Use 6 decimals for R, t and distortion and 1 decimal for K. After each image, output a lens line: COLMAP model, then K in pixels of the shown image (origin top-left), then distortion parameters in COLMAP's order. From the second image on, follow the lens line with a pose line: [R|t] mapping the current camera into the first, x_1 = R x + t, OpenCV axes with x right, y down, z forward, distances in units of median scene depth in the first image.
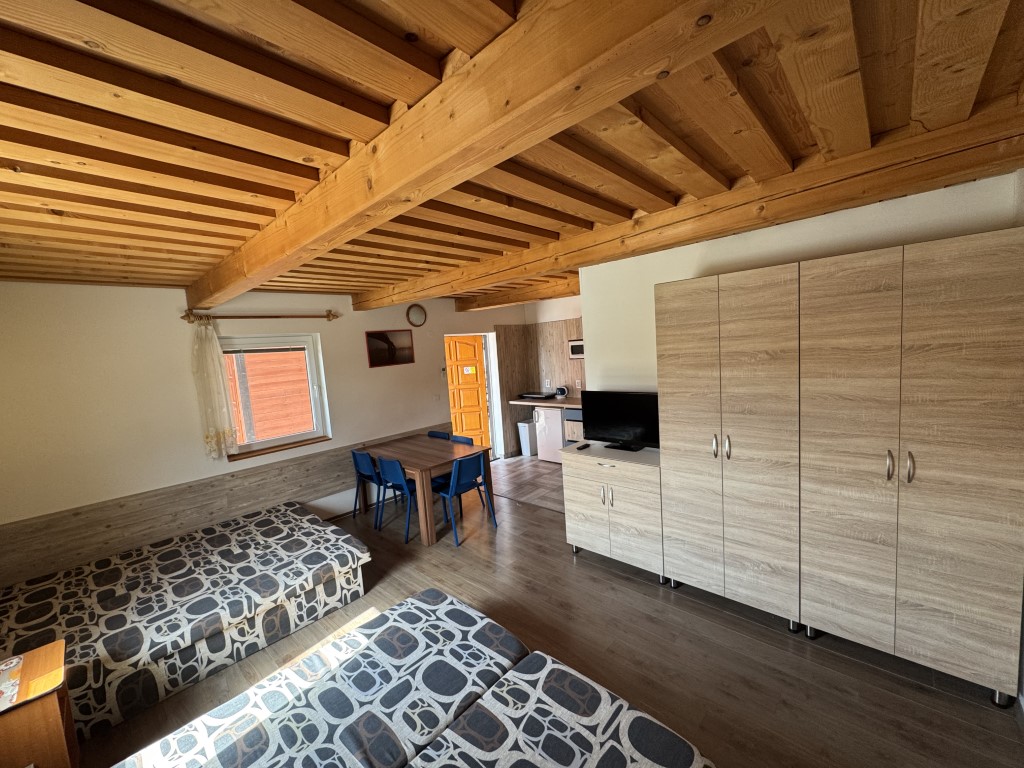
lens RADIAL K [[408.9, 0, 512.1], [0, 408.9, 384.9], [0, 0, 1]] dist [-0.003481, 0.001138]
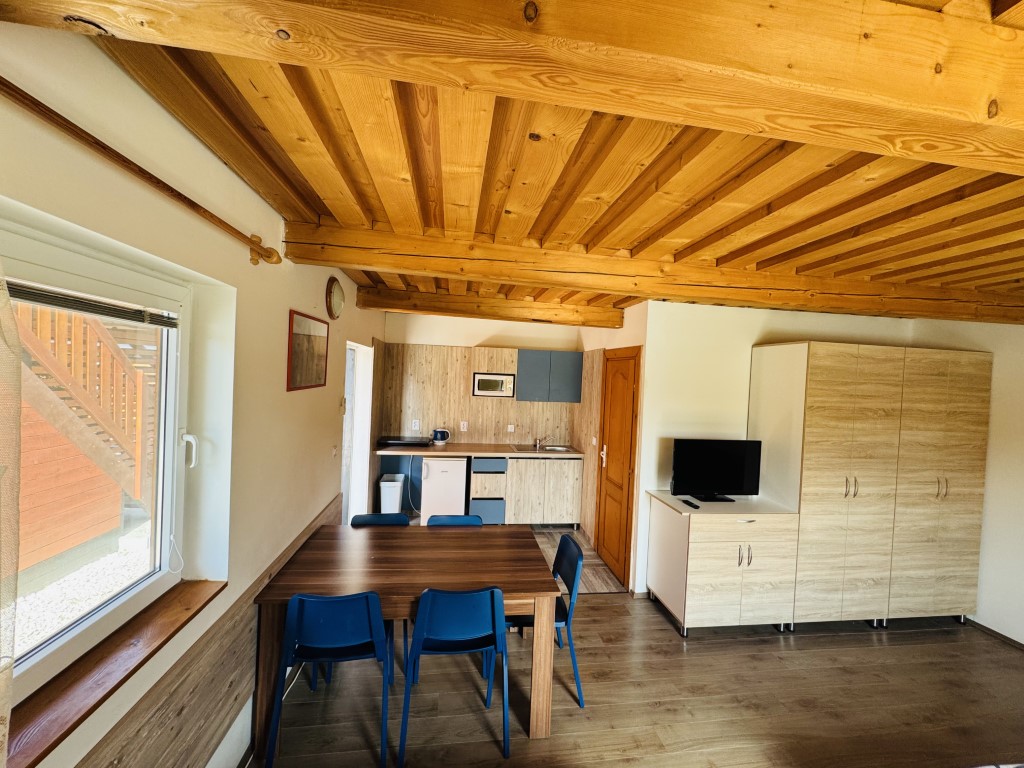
lens RADIAL K [[408.9, 0, 515.7], [0, 408.9, 384.8], [0, 0, 1]] dist [-0.003481, 0.001138]
pose [[0.618642, 0.083109, 0.781265, -0.950778], [-0.012747, 0.995320, -0.095786, -0.016555], [-0.785569, 0.049298, 0.616807, 0.938147]]
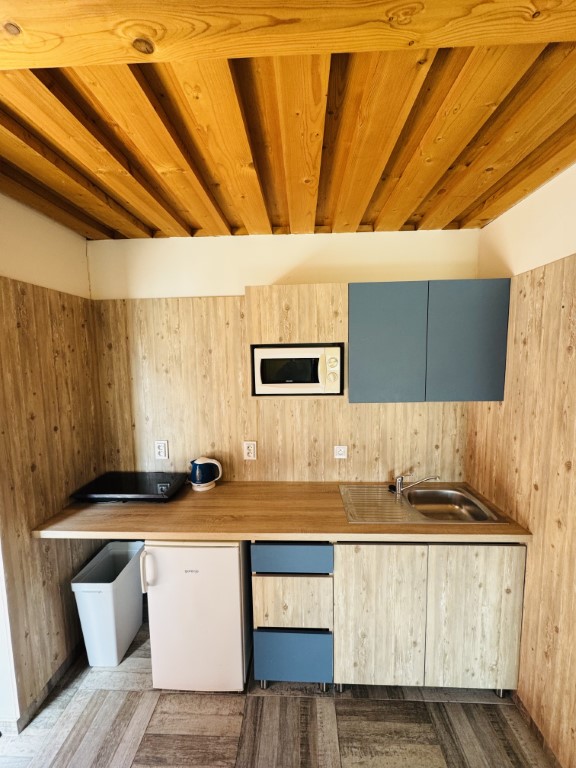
lens RADIAL K [[306.7, 0, 289.5], [0, 306.7, 384.0], [0, 0, 1]] dist [-0.003481, 0.001138]
pose [[0.760287, -0.002223, 0.649583, -0.031568], [0.025380, 0.999332, -0.026285, -0.140872], [-0.649091, 0.036470, 0.759836, 1.655347]]
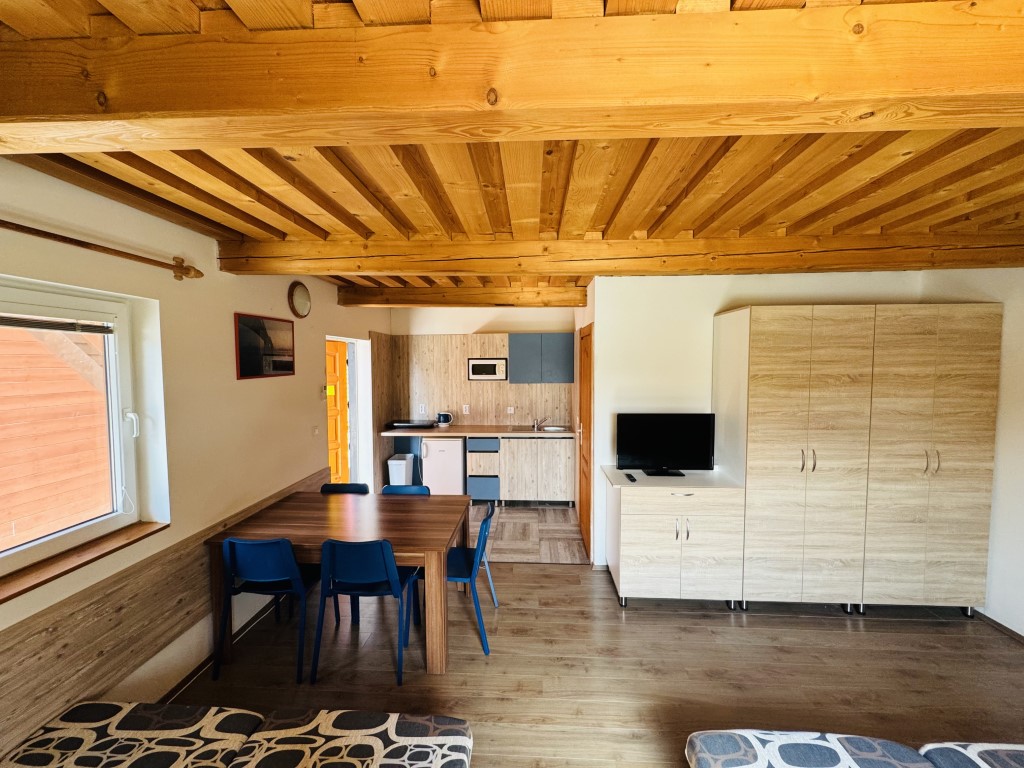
lens RADIAL K [[408.9, 0, 514.2], [0, 408.9, 385.0], [0, 0, 1]] dist [-0.003481, 0.001138]
pose [[0.762416, 0.032129, 0.646289, -0.736702], [0.012306, 0.997866, -0.064124, 0.008724], [-0.646970, 0.056843, 0.760394, 0.613472]]
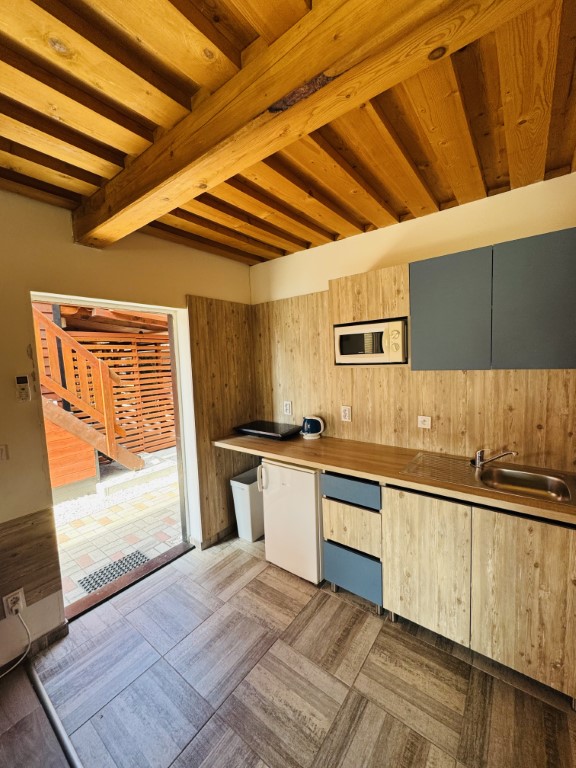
lens RADIAL K [[306.7, 0, 288.8], [0, 306.7, 383.5], [0, 0, 1]] dist [-0.003481, 0.001138]
pose [[0.994778, 0.026737, 0.098499, 0.113687], [-0.024473, 0.999409, -0.024125, -0.066543], [-0.099086, 0.021589, 0.994845, 1.402080]]
